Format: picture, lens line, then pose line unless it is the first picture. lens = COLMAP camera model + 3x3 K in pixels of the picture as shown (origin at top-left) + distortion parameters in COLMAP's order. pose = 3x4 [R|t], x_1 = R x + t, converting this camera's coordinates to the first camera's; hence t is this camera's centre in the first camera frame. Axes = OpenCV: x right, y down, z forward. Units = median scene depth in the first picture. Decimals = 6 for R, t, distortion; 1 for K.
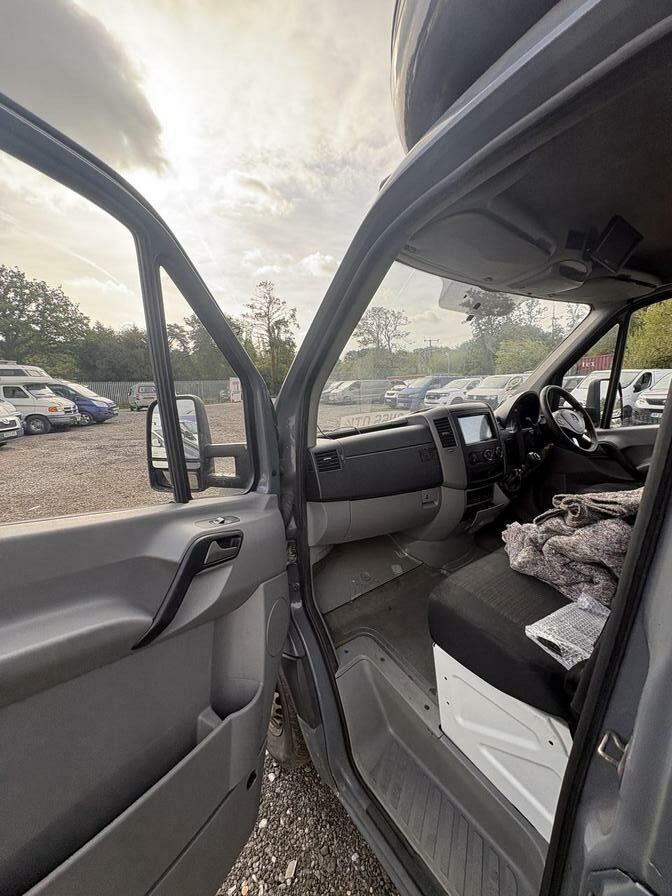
lens RADIAL K [[354.6, 0, 337.7], [0, 354.6, 447.6], [0, 0, 1]] dist [-0.001640, 0.000246]
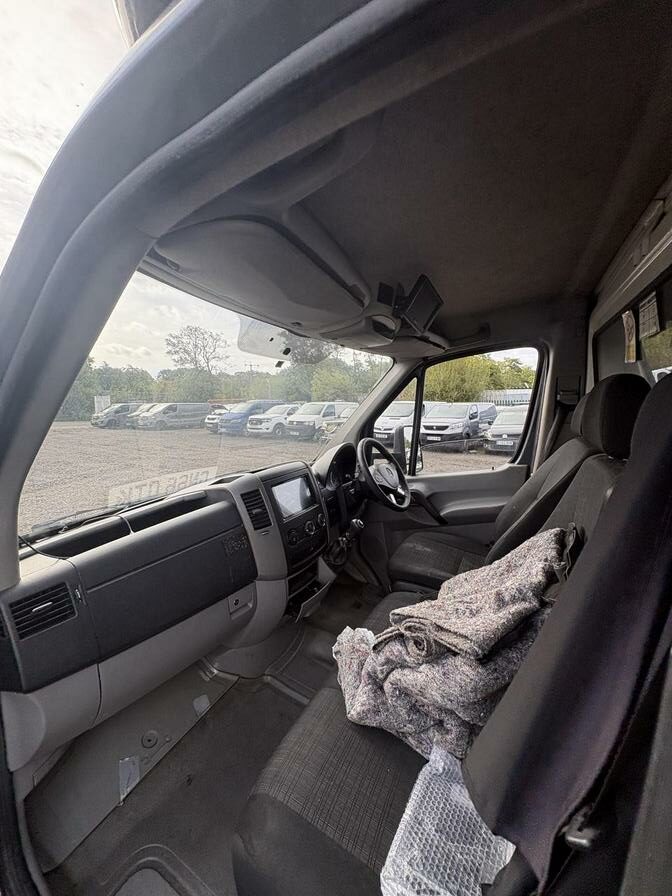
lens RADIAL K [[354.6, 0, 337.7], [0, 354.6, 447.6], [0, 0, 1]] dist [-0.001640, 0.000246]
pose [[0.884894, -0.036937, 0.464326, 0.098818], [0.066585, 0.996644, -0.047614, -0.119089], [-0.461009, 0.073050, 0.884384, 0.210705]]
